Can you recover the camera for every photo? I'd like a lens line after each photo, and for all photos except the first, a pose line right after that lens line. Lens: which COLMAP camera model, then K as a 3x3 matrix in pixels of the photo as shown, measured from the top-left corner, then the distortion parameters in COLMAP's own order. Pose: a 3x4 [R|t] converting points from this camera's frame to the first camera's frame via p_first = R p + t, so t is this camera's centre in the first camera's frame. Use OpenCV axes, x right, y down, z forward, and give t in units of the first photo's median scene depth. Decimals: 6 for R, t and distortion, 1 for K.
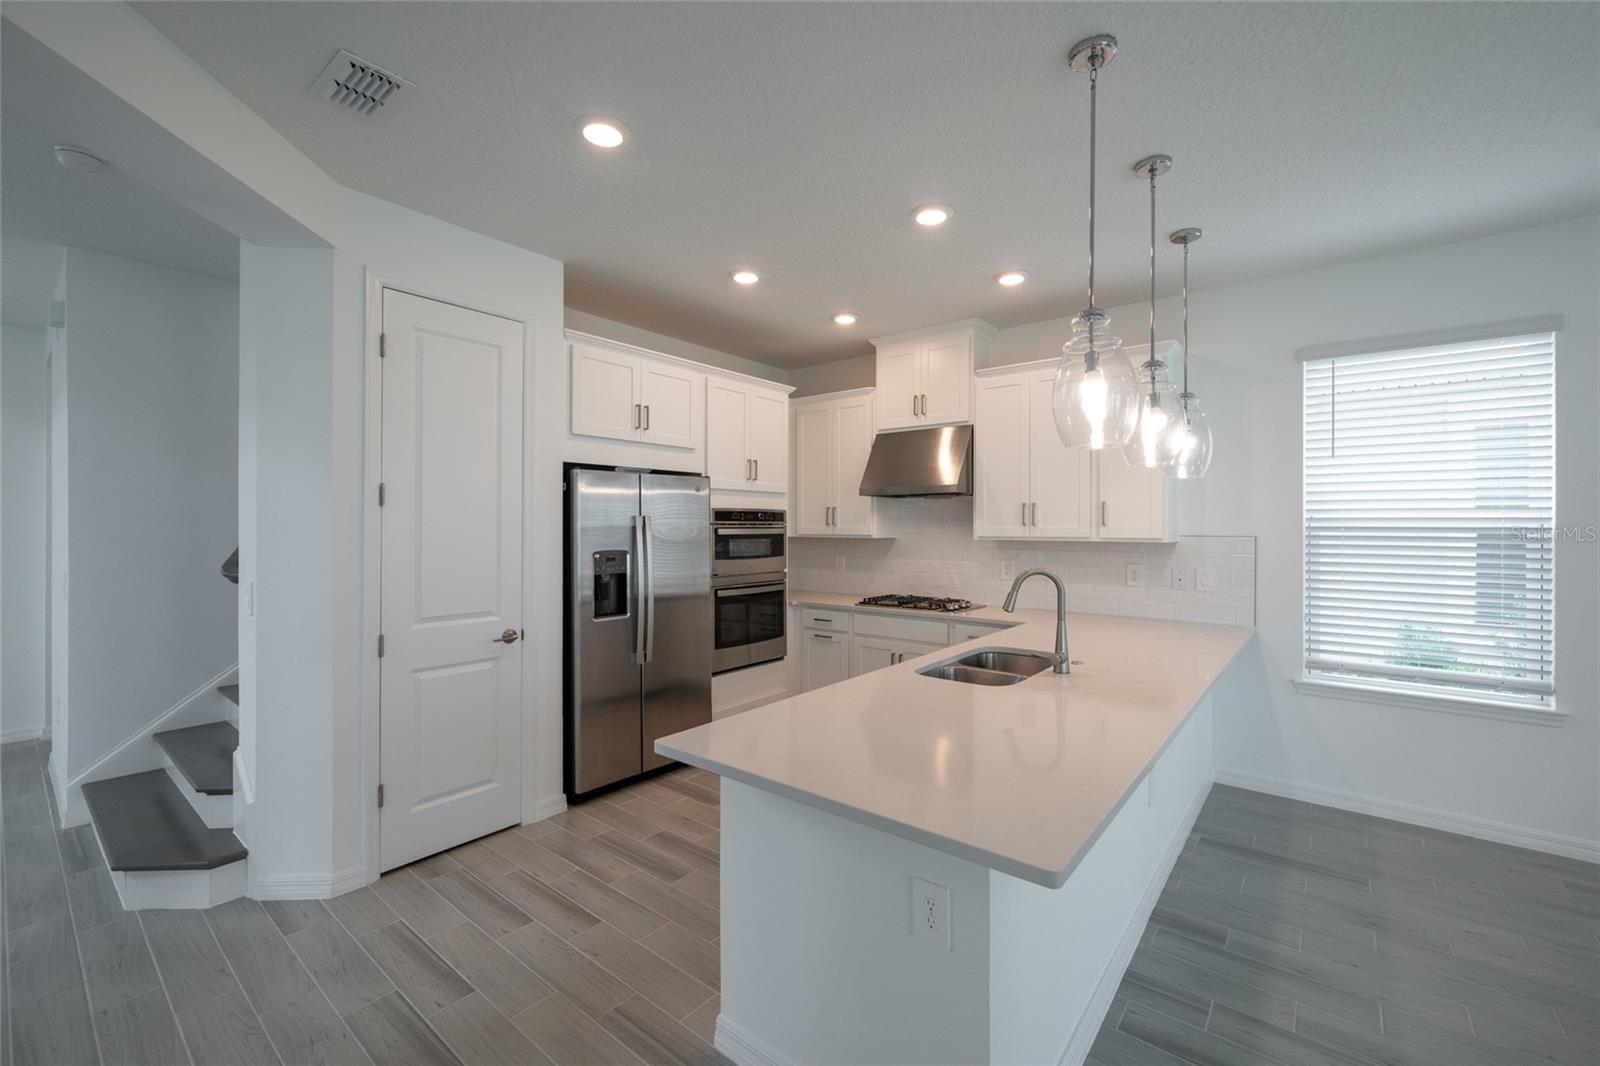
lens RADIAL K [[651.0, 0, 805.8], [0, 651.0, 526.6], [0, 0, 1]] dist [0.000206, -0.000294]
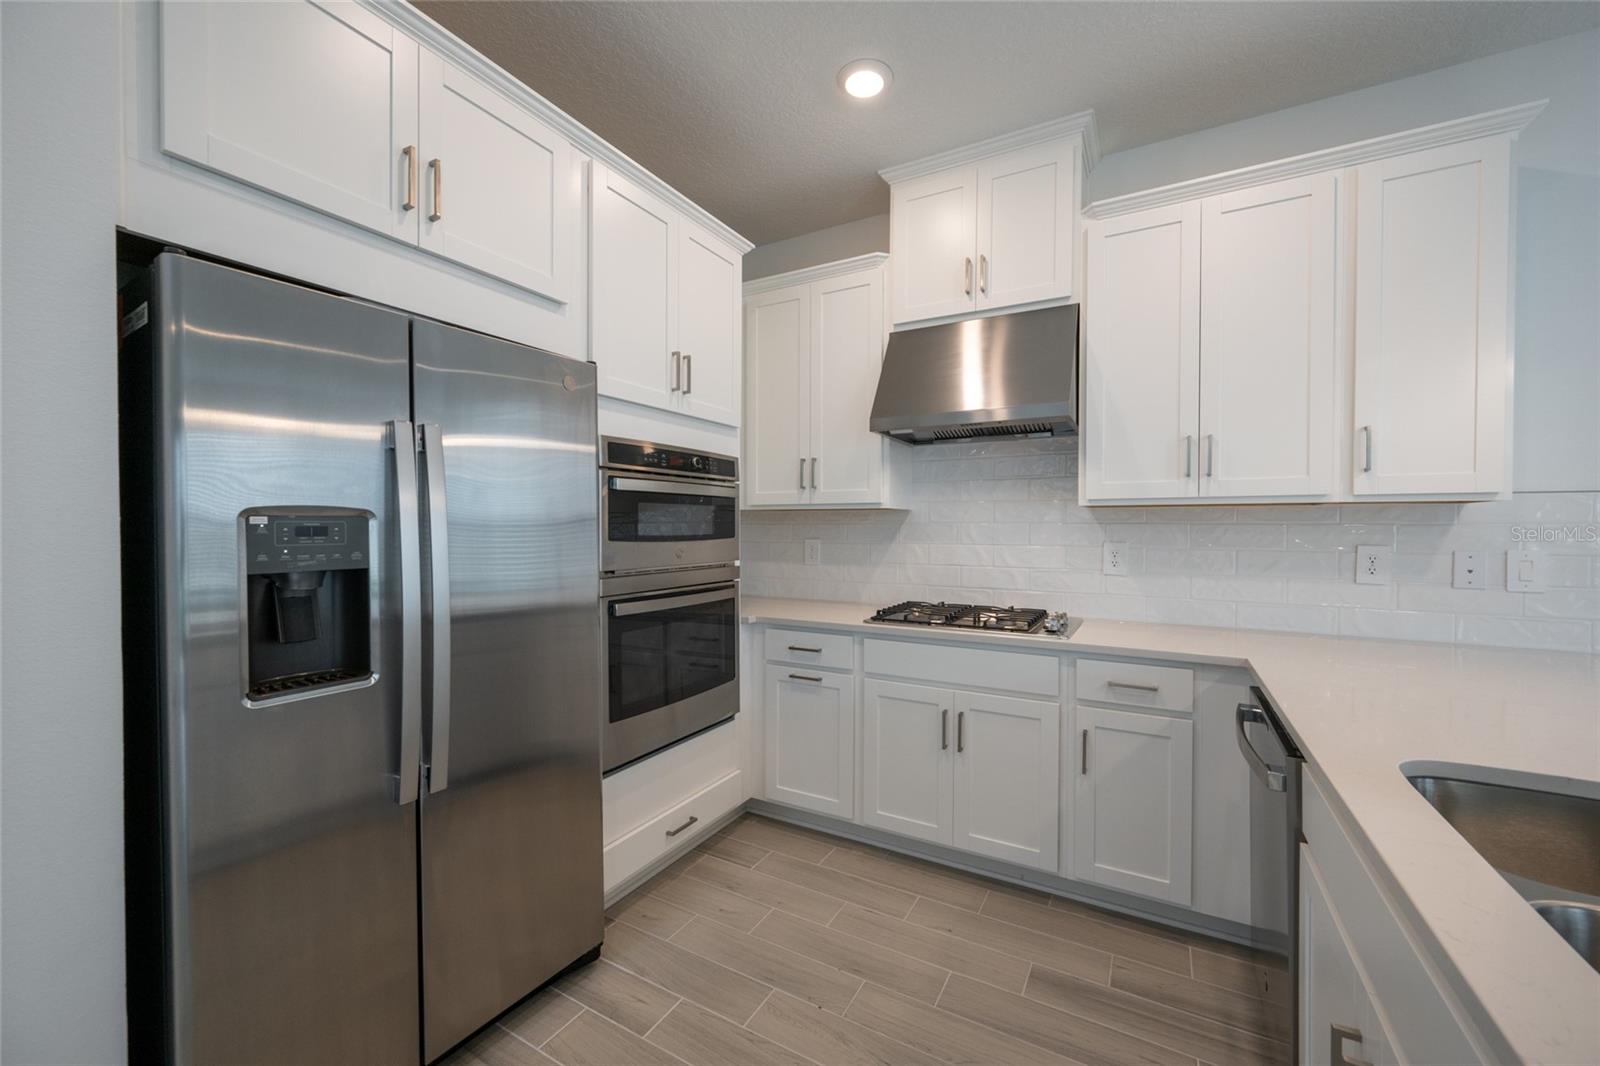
lens RADIAL K [[622.5, 0, 802.3], [0, 622.5, 535.2], [0, 0, 1]] dist [0.000590, -0.000076]
pose [[0.987020, -0.001261, 0.160591, -0.070435], [-0.000810, 0.999917, 0.012833, 0.039870], [-0.160594, -0.012796, 0.986938, 0.509718]]
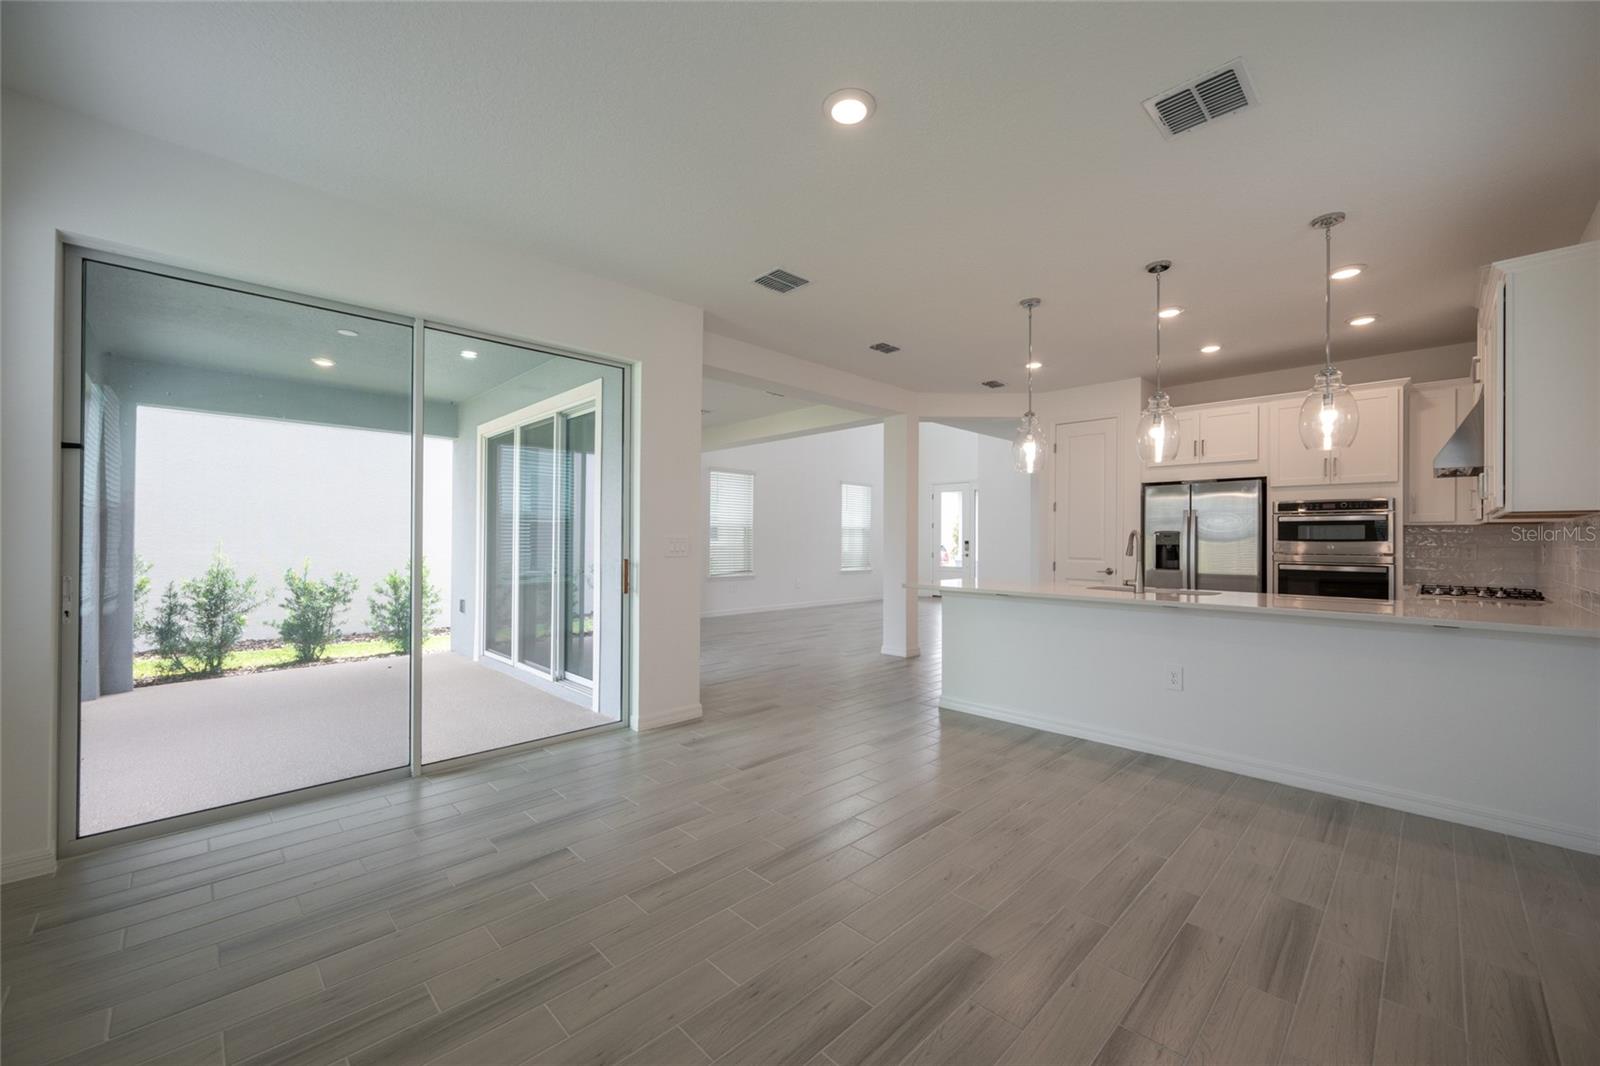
lens RADIAL K [[622.5, 0, 802.3], [0, 622.5, 535.2], [0, 0, 1]] dist [0.000590, -0.000076]
pose [[-0.116175, -0.008949, -0.993188, 1.201002], [-0.006112, 0.999947, -0.008294, 0.055278], [0.993210, 0.005107, -0.116224, 0.196089]]
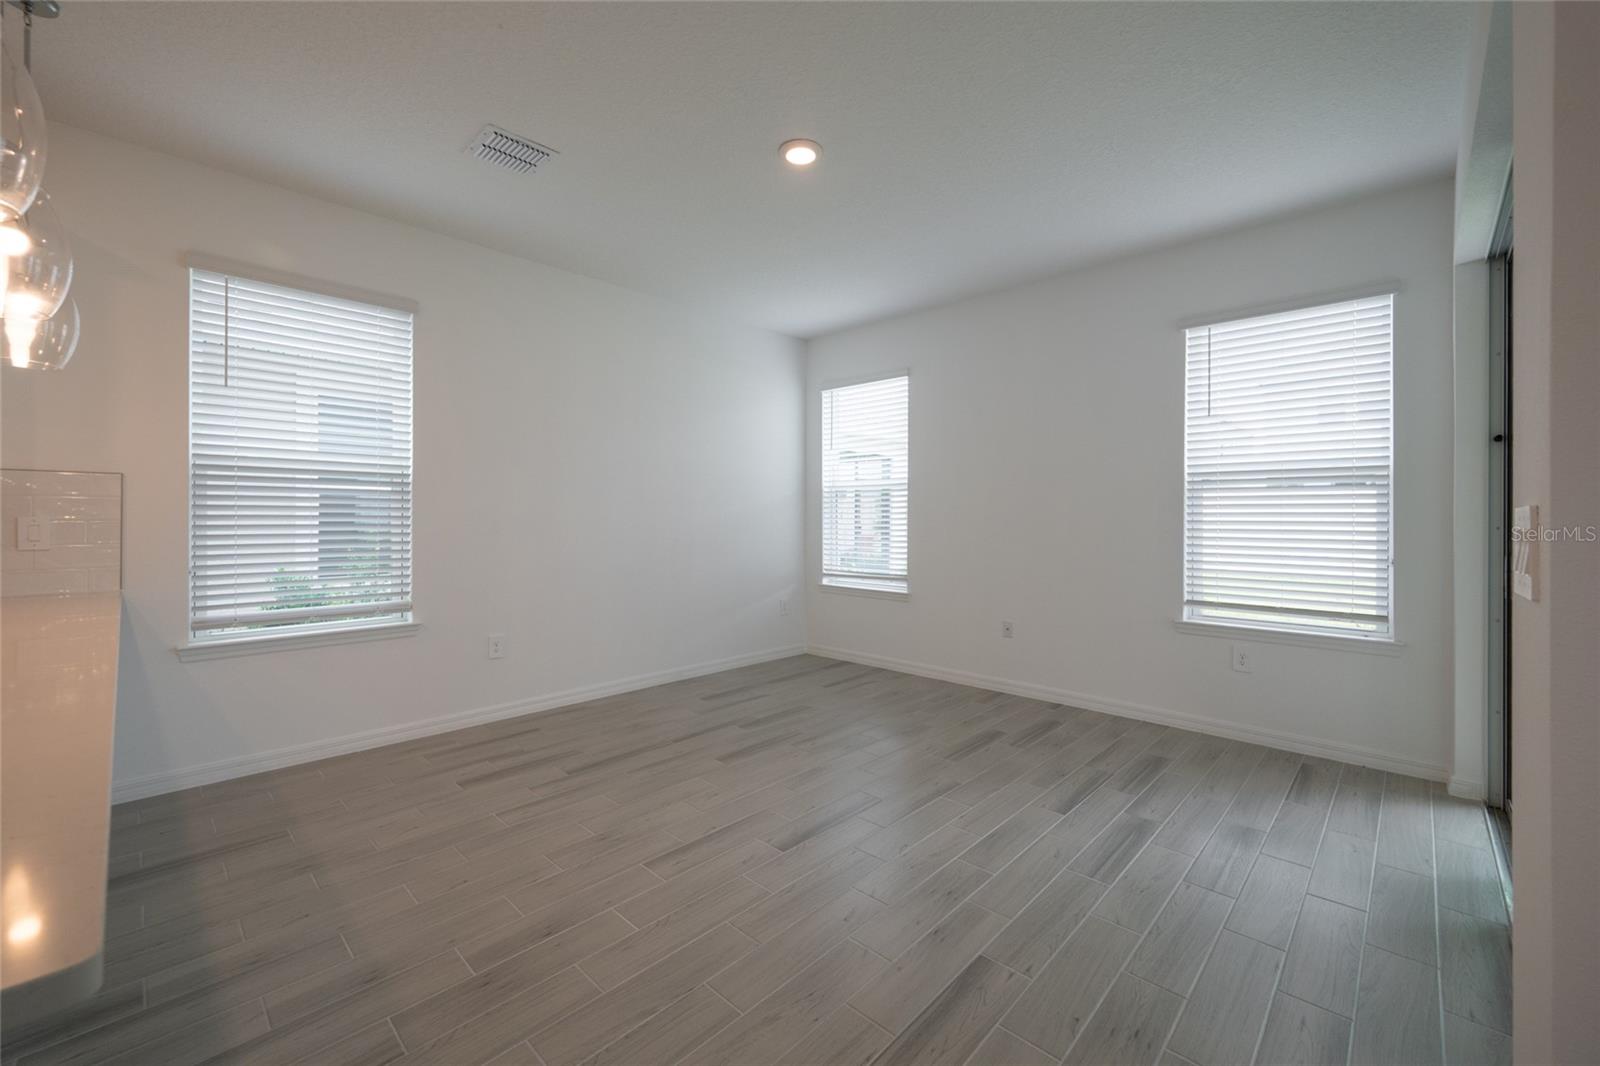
lens RADIAL K [[651.9, 0, 800.4], [0, 651.9, 513.6], [0, 0, 1]] dist [0.000286, -0.000032]
pose [[0.081941, 0.001304, 0.996636, -0.010998], [-0.003448, 0.999994, -0.001025, 0.051586], [-0.996631, -0.003353, 0.081945, 0.115215]]
